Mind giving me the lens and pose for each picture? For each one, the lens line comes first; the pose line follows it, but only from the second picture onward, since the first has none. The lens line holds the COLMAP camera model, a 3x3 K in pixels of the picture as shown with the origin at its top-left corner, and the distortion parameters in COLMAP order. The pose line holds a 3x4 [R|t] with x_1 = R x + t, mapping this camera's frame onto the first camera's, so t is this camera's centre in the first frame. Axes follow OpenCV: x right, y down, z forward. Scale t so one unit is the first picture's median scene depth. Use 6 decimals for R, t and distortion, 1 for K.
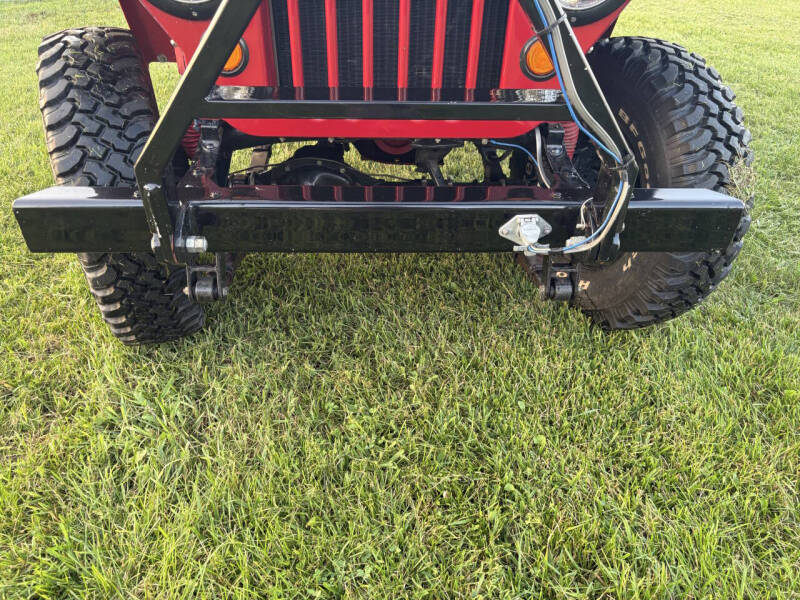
lens RADIAL K [[606.1, 0, 400.0], [0, 606.1, 300.0], [0, 0, 1]] dist [0.002887, 0.003393]
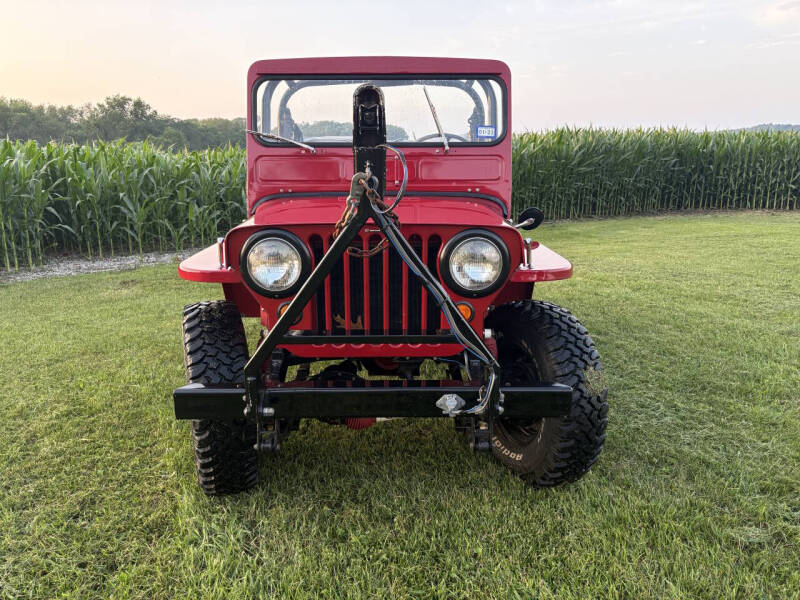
lens RADIAL K [[535.9, 0, 397.4], [0, 535.9, 298.8], [0, 0, 1]] dist [-0.000147, 0.000387]
pose [[0.999430, -0.016628, -0.029384, 0.080222], [0.003896, 0.921299, -0.388836, 0.170732], [0.033537, 0.388500, 0.920838, -0.461604]]
